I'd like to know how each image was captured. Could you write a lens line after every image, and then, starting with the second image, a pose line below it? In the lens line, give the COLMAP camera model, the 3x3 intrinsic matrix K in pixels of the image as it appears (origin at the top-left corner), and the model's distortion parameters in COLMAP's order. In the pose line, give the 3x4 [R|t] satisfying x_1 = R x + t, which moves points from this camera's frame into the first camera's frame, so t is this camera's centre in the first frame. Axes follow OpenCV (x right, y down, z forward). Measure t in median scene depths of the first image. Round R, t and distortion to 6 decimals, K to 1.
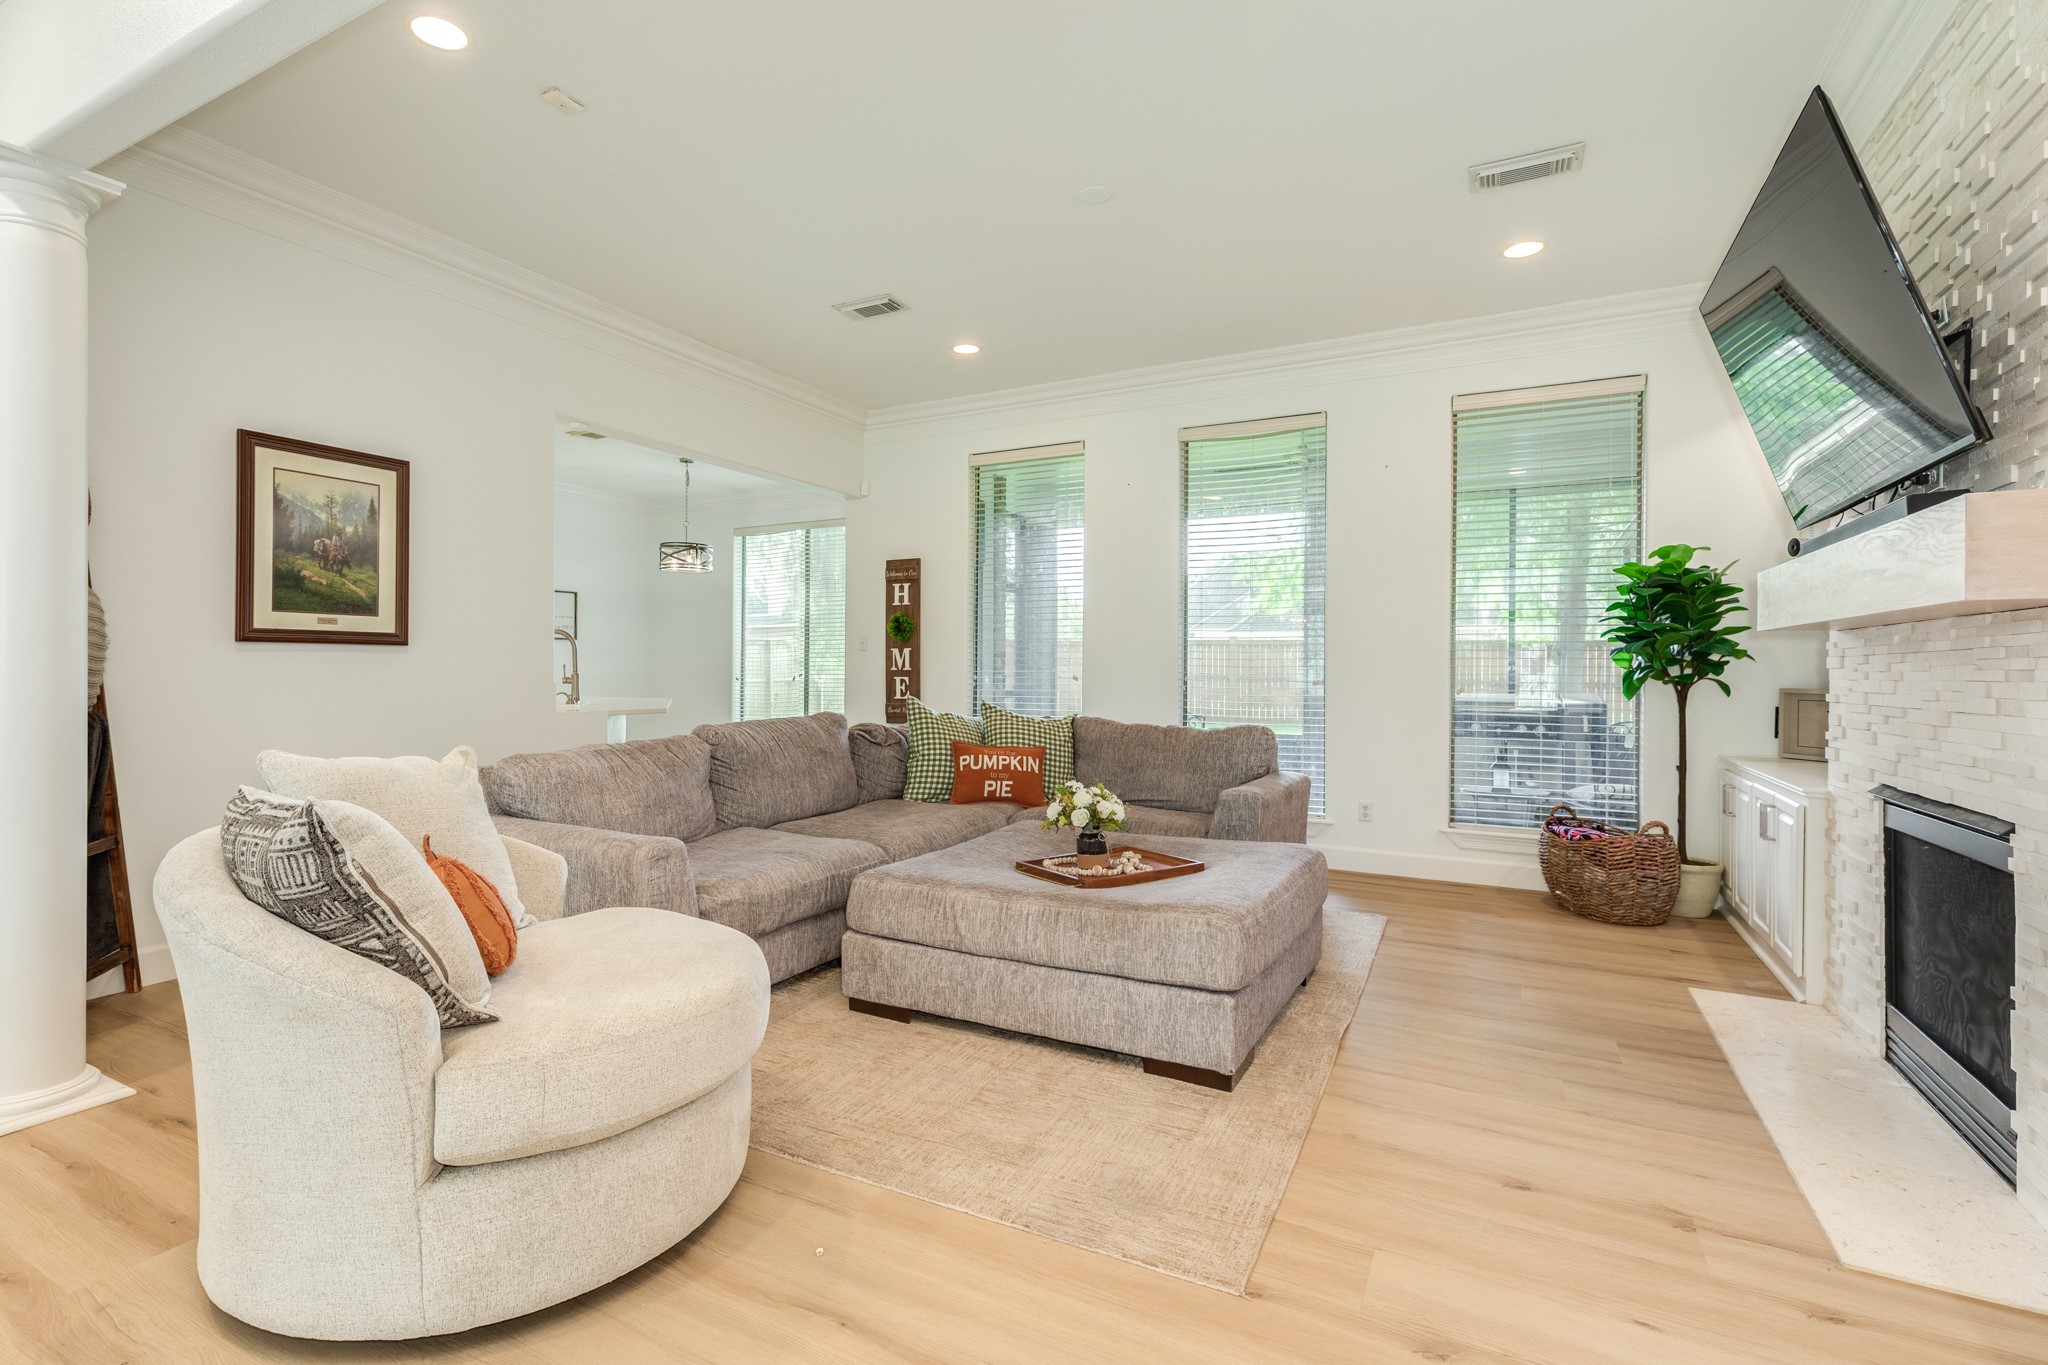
lens RADIAL K [[971.6, 0, 959.5], [0, 971.6, 666.0], [0, 0, 1]] dist [0.010364, -0.000124]
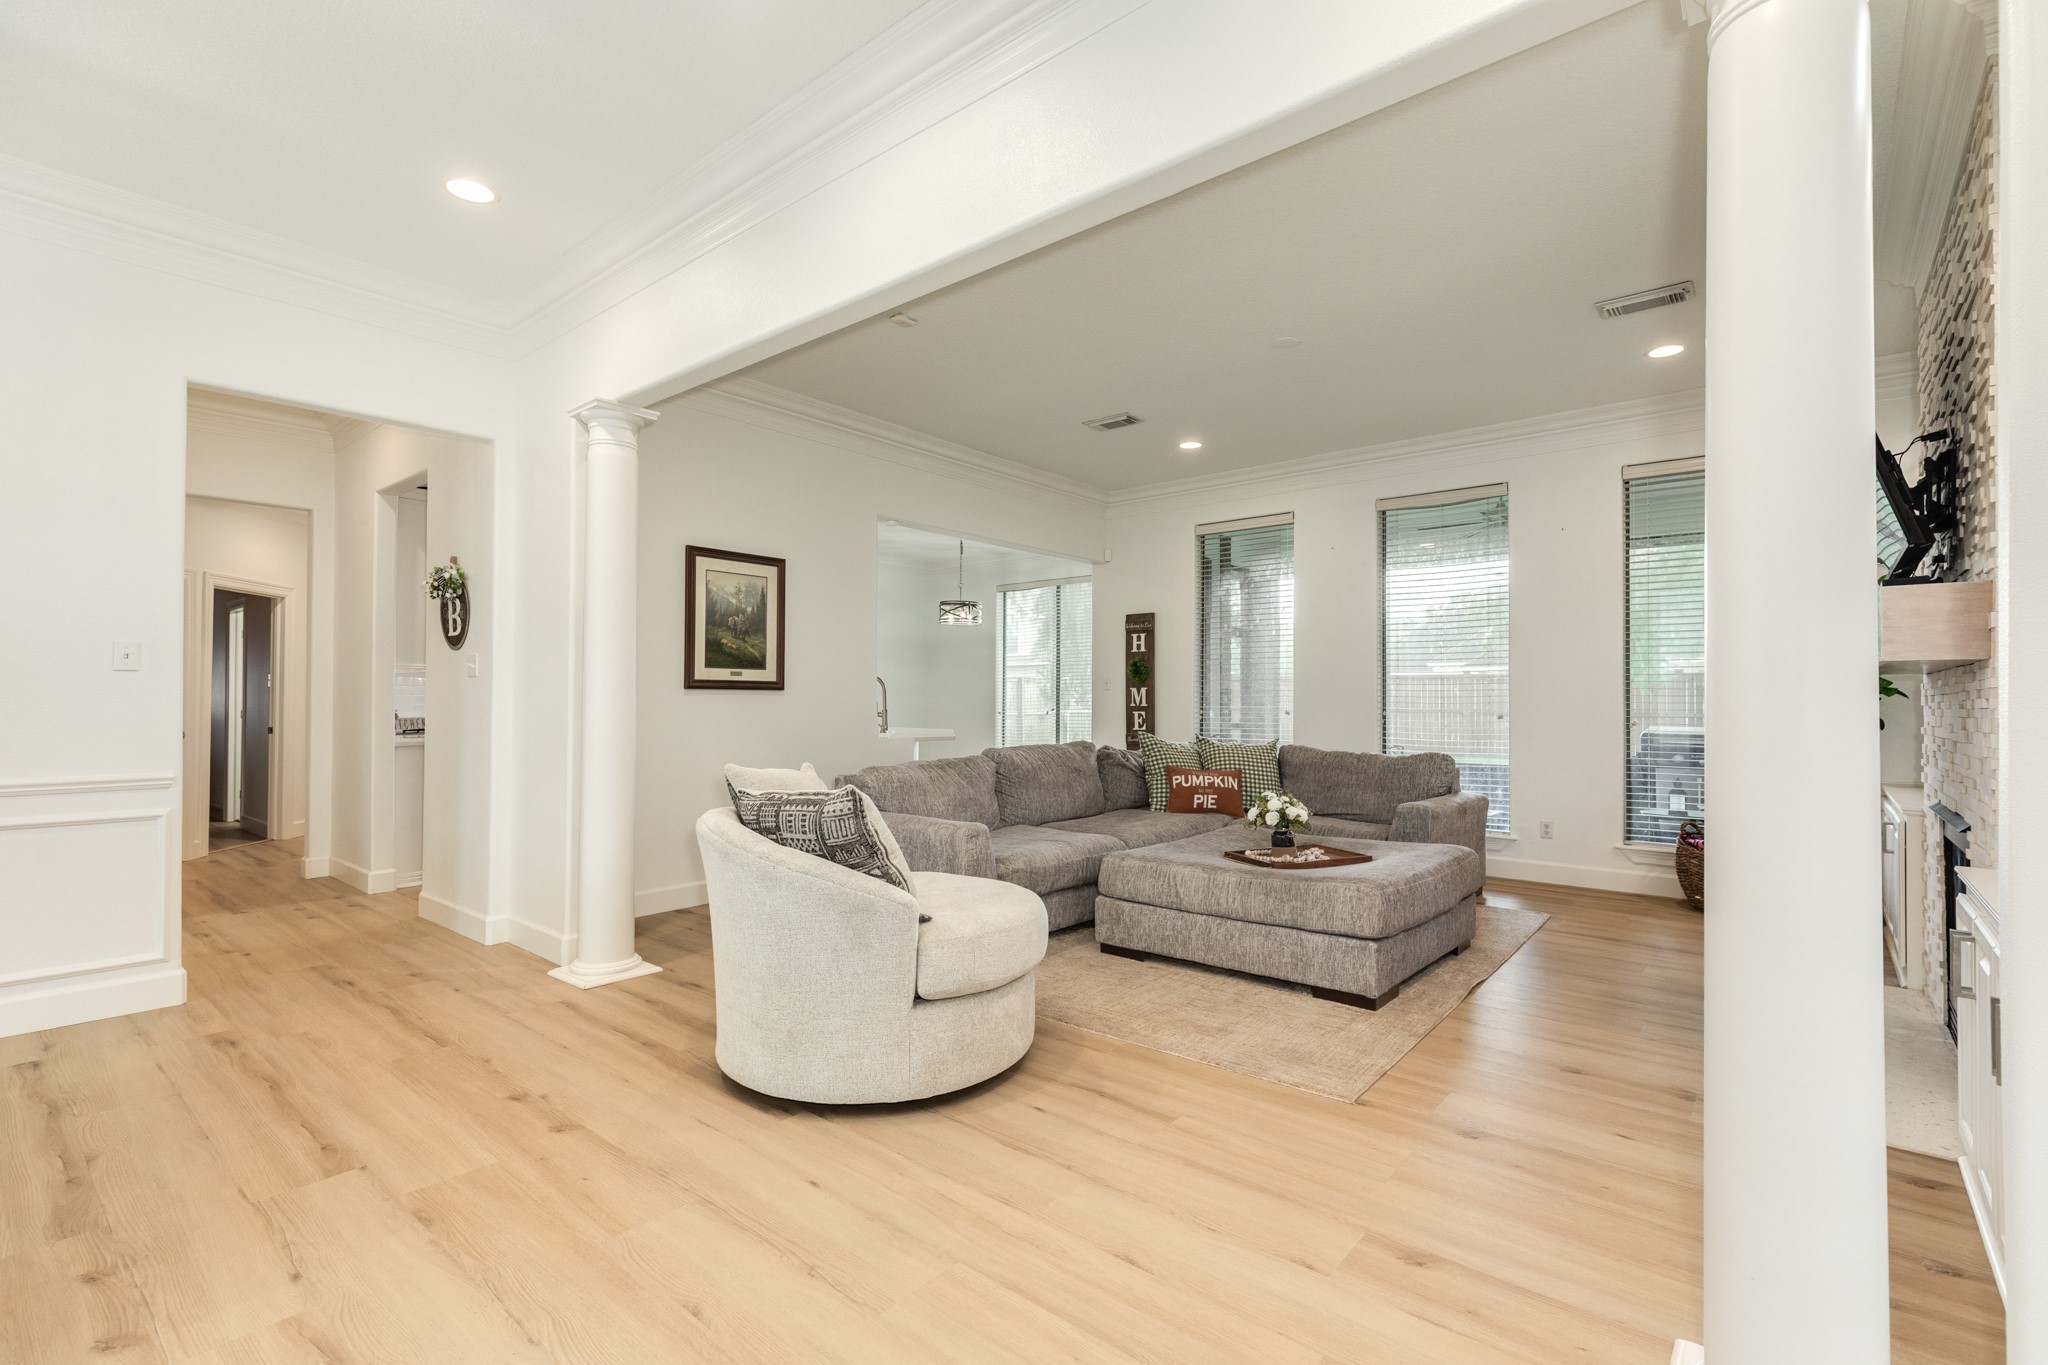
lens RADIAL K [[936.3, 0, 1024.0], [0, 936.3, 682.5], [0, 0, 1]] dist [0.013110, -0.000001]
pose [[0.983001, -0.006053, -0.183501, 0.023428], [0.002711, 0.999826, -0.018458, -0.006882], [0.183581, 0.017647, 0.982846, -0.295491]]
